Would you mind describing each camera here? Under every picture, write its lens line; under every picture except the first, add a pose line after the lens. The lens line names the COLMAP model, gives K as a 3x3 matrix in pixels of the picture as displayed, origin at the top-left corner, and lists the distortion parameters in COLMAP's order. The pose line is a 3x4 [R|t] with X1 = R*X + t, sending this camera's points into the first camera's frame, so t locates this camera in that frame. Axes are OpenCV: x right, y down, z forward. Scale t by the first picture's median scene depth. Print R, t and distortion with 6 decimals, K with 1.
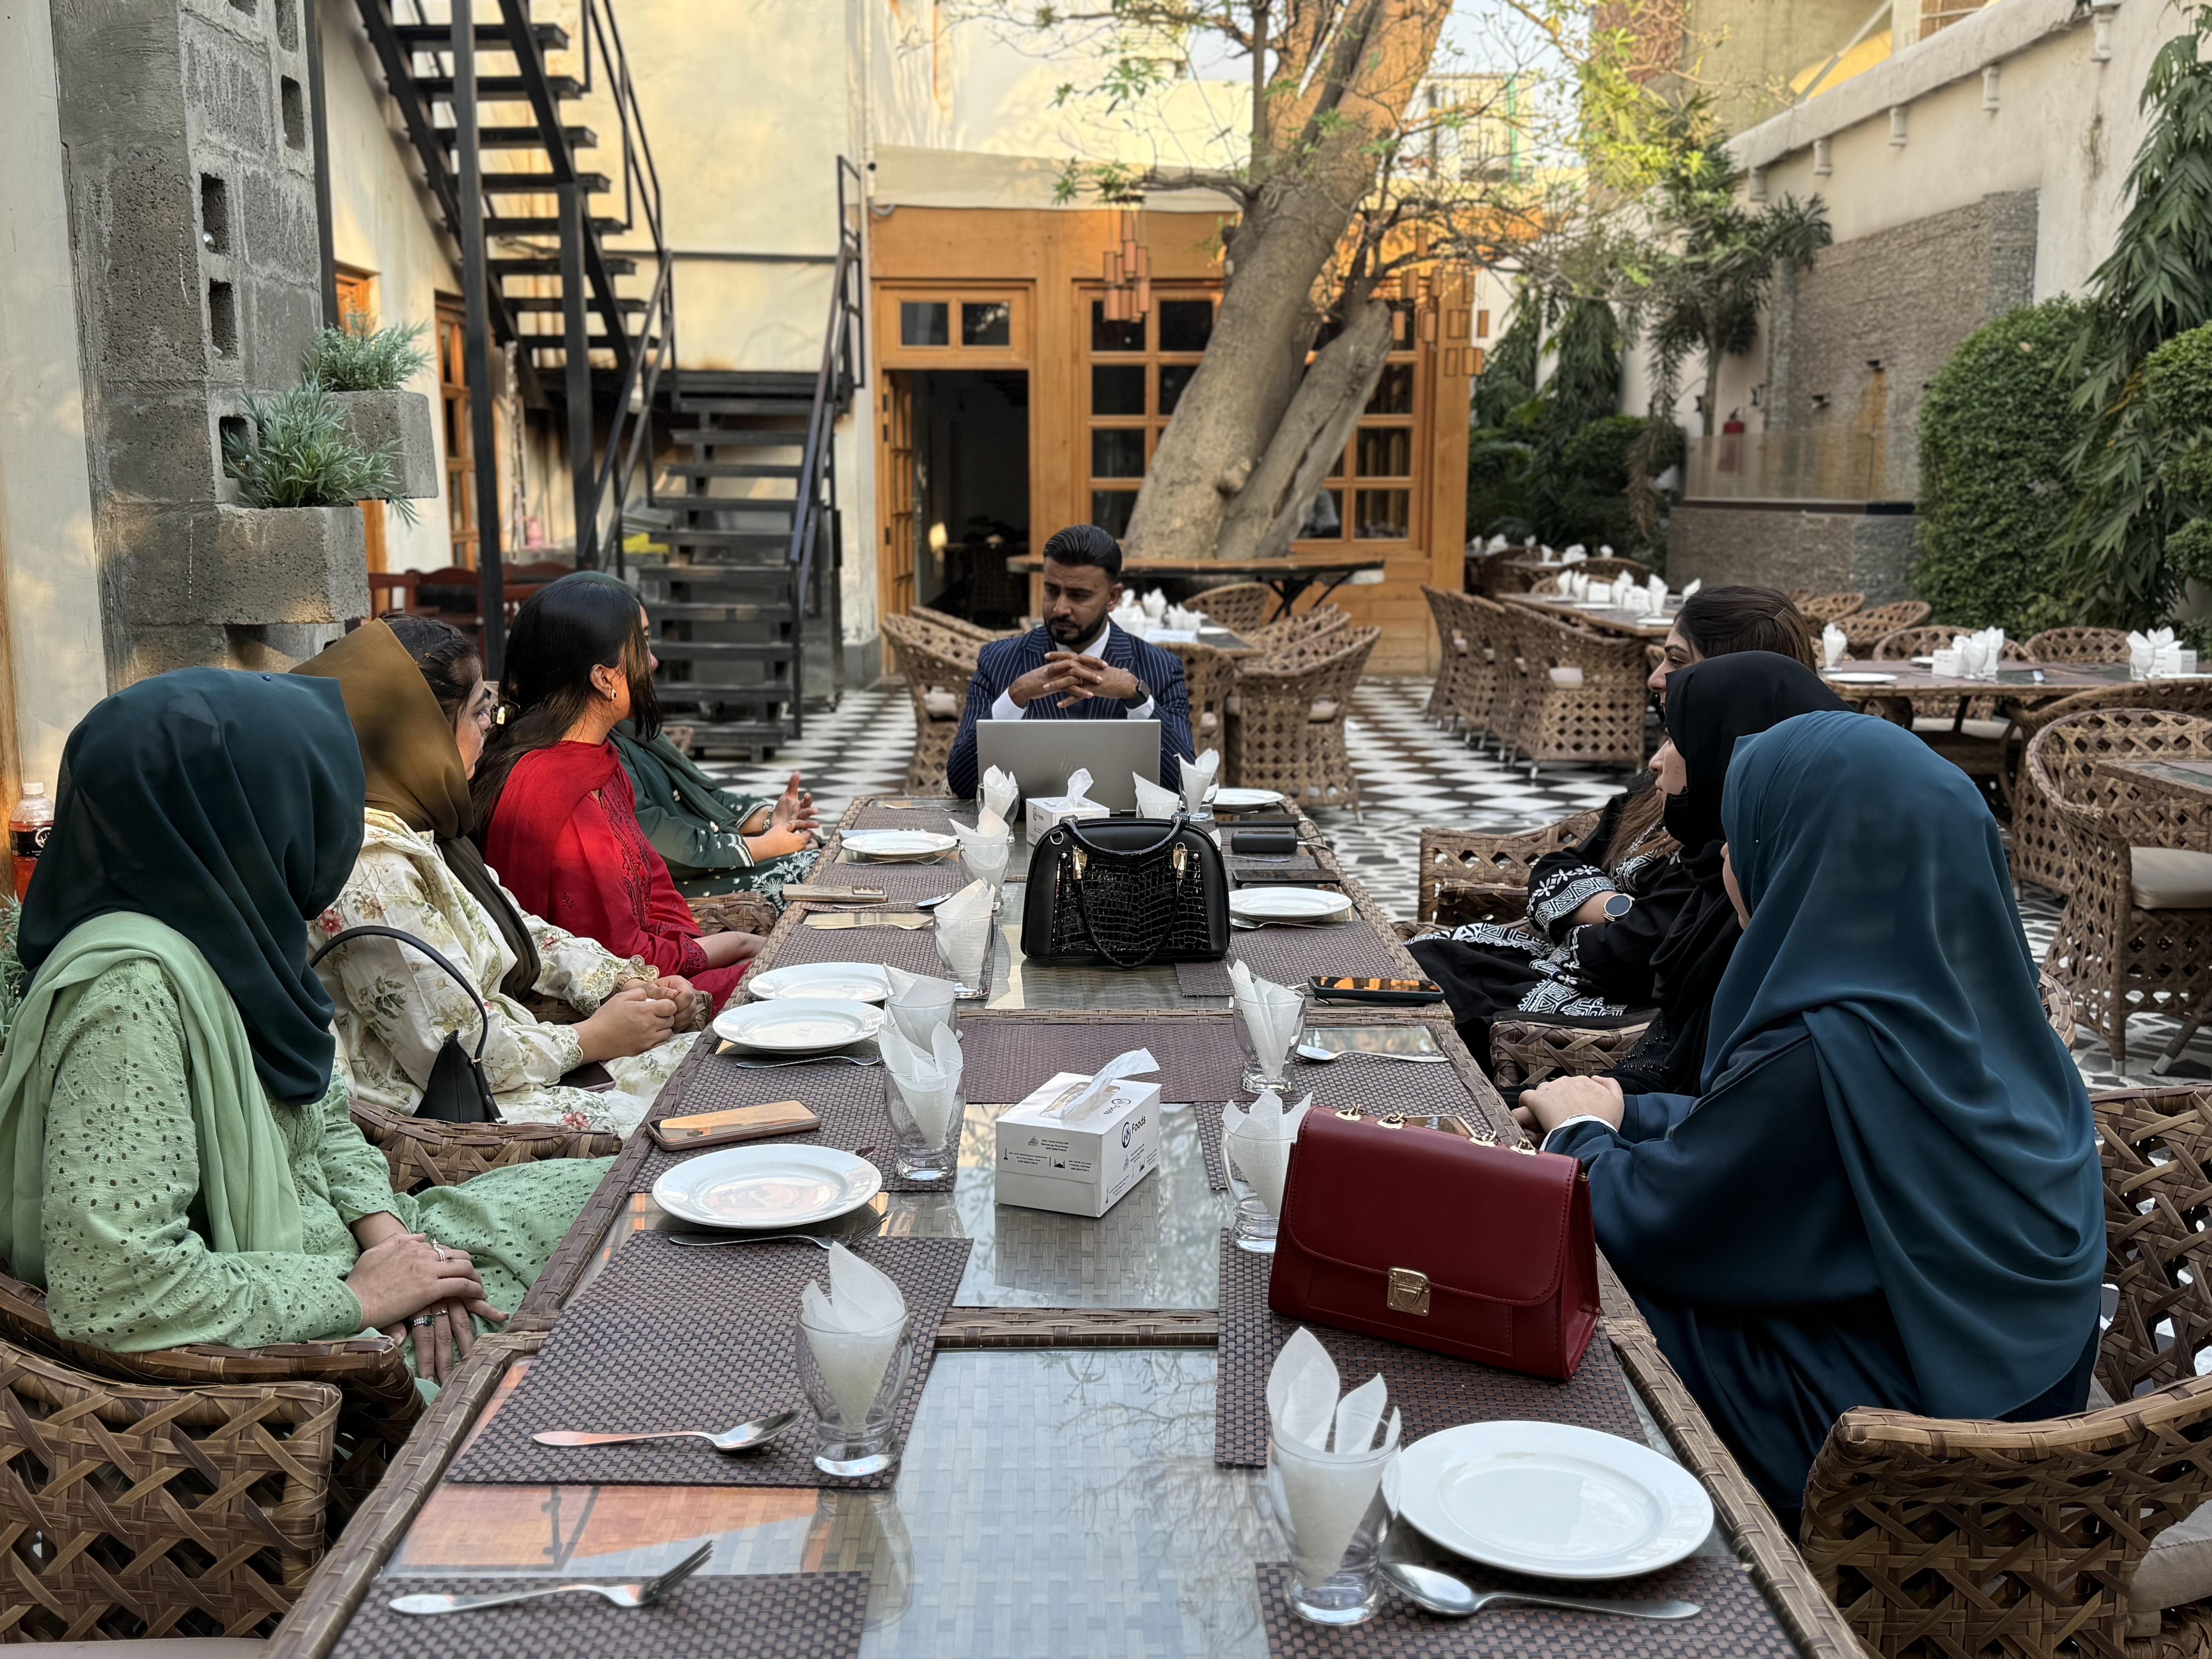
lens RADIAL K [[2068.0, 0, 1106.0], [0, 2068.0, 829.5], [0, 0, 1]] dist [-0.004677, -0.001239]
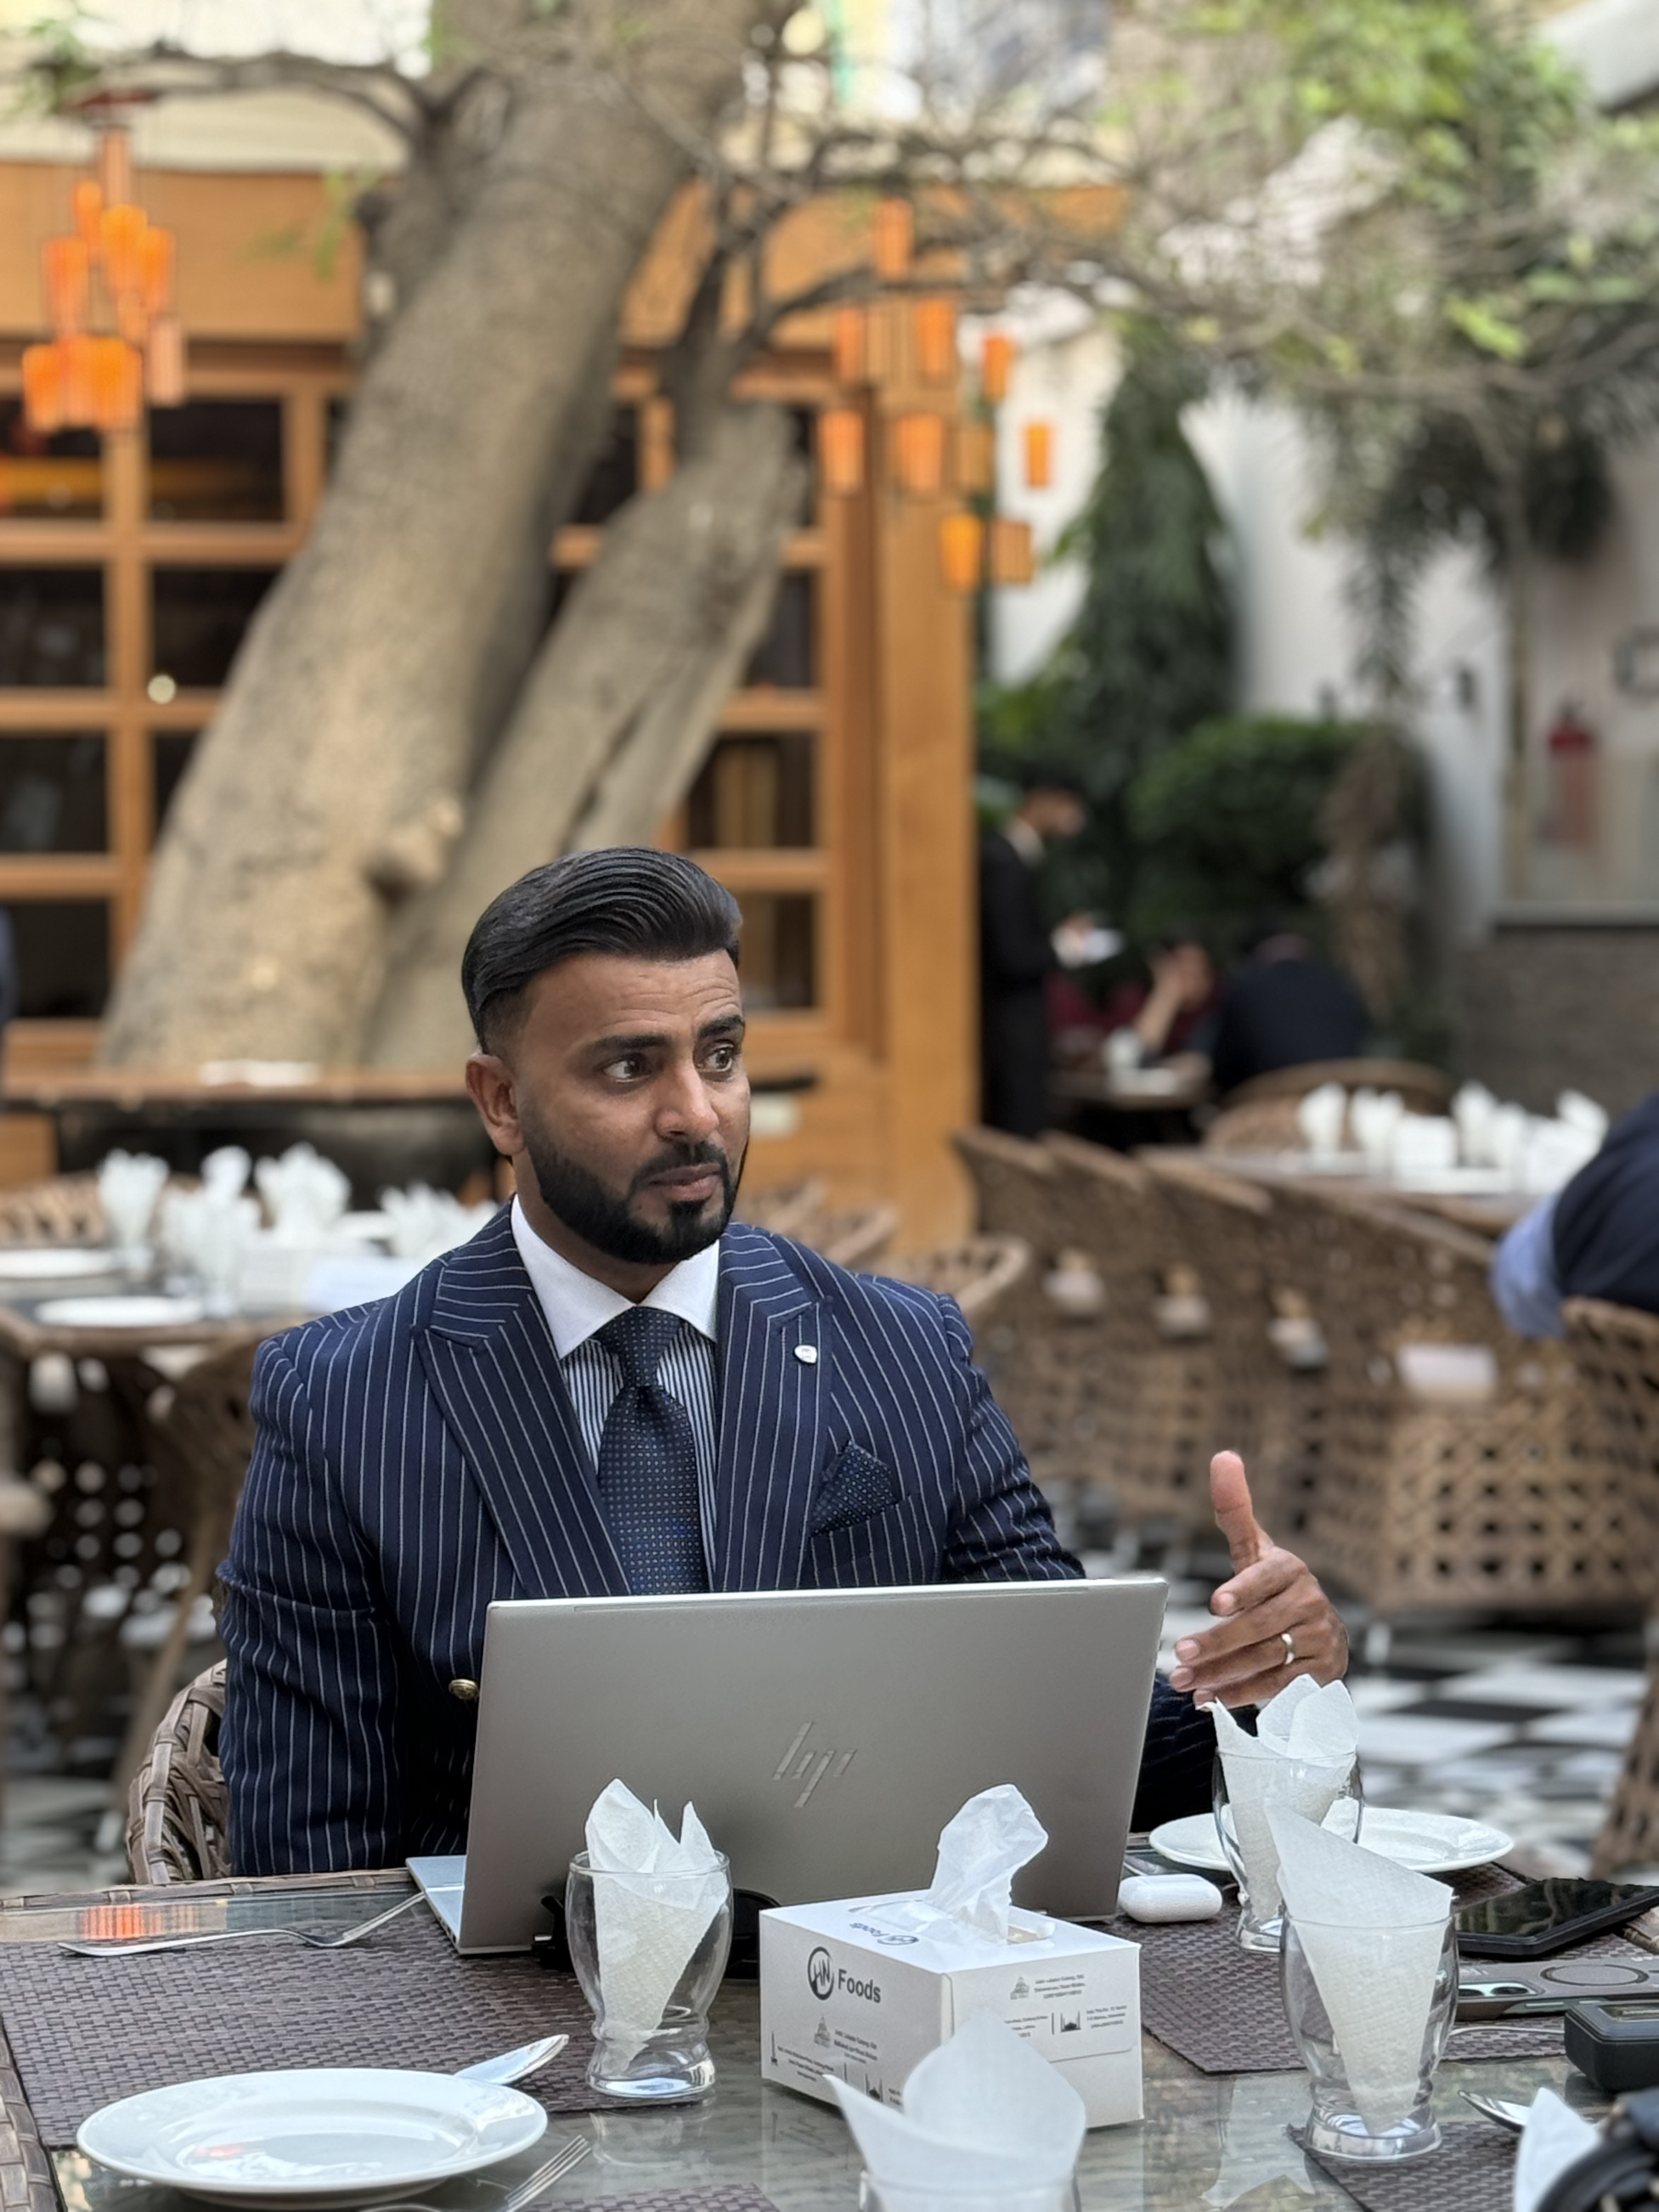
lens RADIAL K [[5168.1, 0, 829.5], [0, 5168.1, 1106.0], [0, 0, 1]] dist [0.032075, -0.478001]
pose [[0.982409, -0.011298, 0.186398, -0.037159], [0.035021, 0.991604, -0.124476, -0.008558], [-0.183426, 0.128814, 0.974557, 0.098984]]
